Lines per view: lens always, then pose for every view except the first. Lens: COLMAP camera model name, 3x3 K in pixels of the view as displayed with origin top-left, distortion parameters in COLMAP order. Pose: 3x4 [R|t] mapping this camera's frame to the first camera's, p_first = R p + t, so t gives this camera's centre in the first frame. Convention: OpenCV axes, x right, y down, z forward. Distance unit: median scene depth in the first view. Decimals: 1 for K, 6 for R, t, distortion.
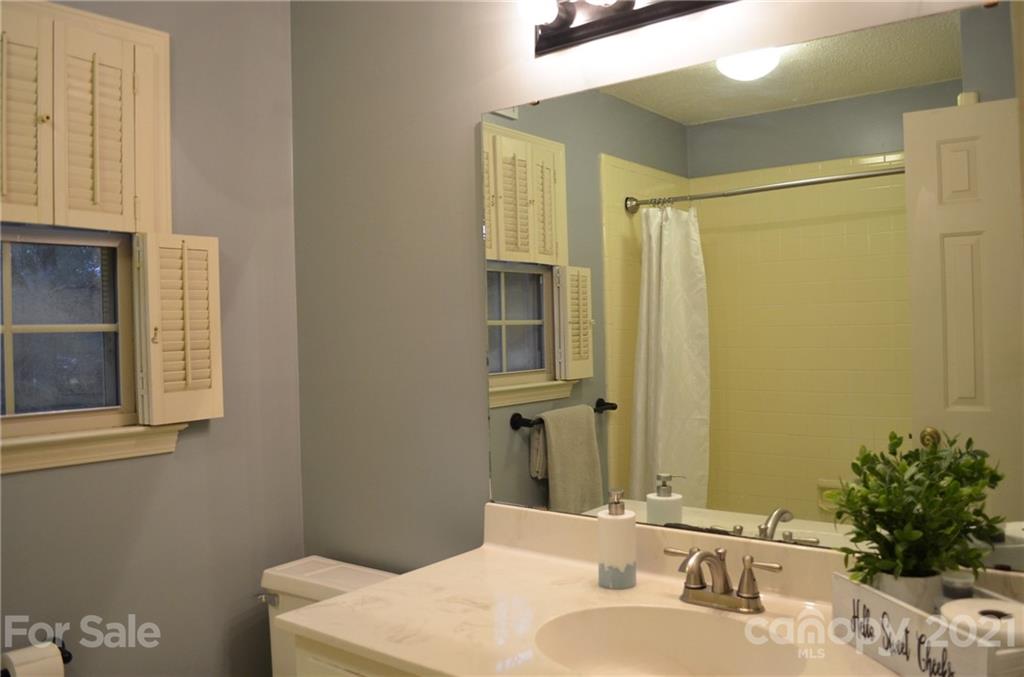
lens RADIAL K [[826.3, 0, 512.0], [0, 826.3, 338.5], [0, 0, 1]] dist [-0.084912, 0.014201]
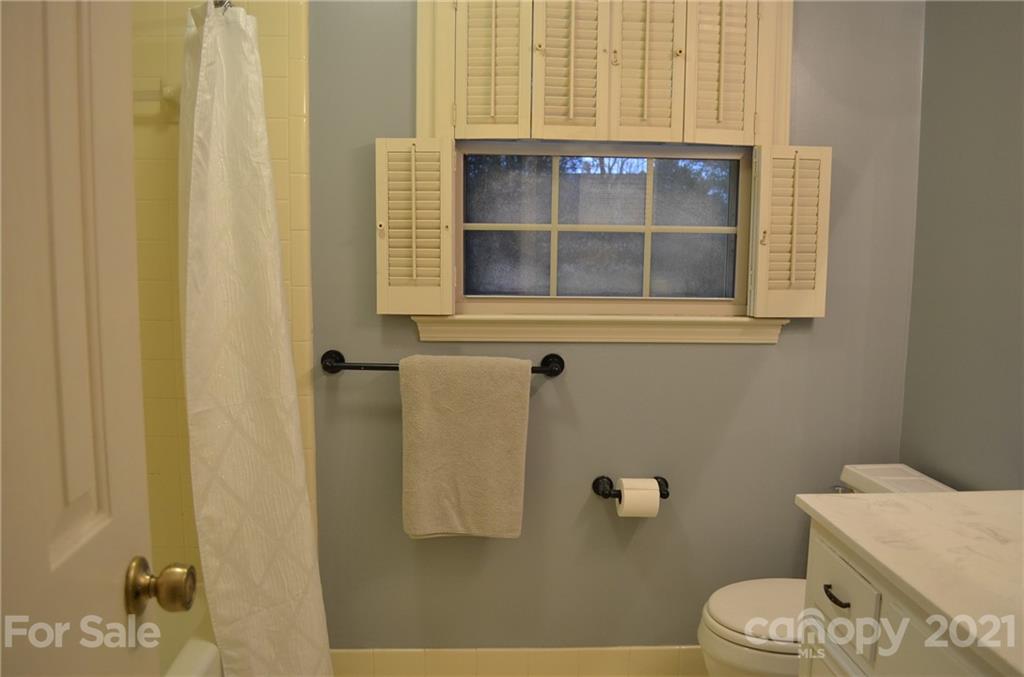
lens RADIAL K [[826.3, 0, 512.0], [0, 826.3, 338.5], [0, 0, 1]] dist [-0.084912, 0.014201]
pose [[0.651073, 0.119868, -0.749490, 0.195941], [-0.033427, 0.991021, 0.129460, -0.001062], [0.758279, -0.059235, 0.649234, -0.005459]]
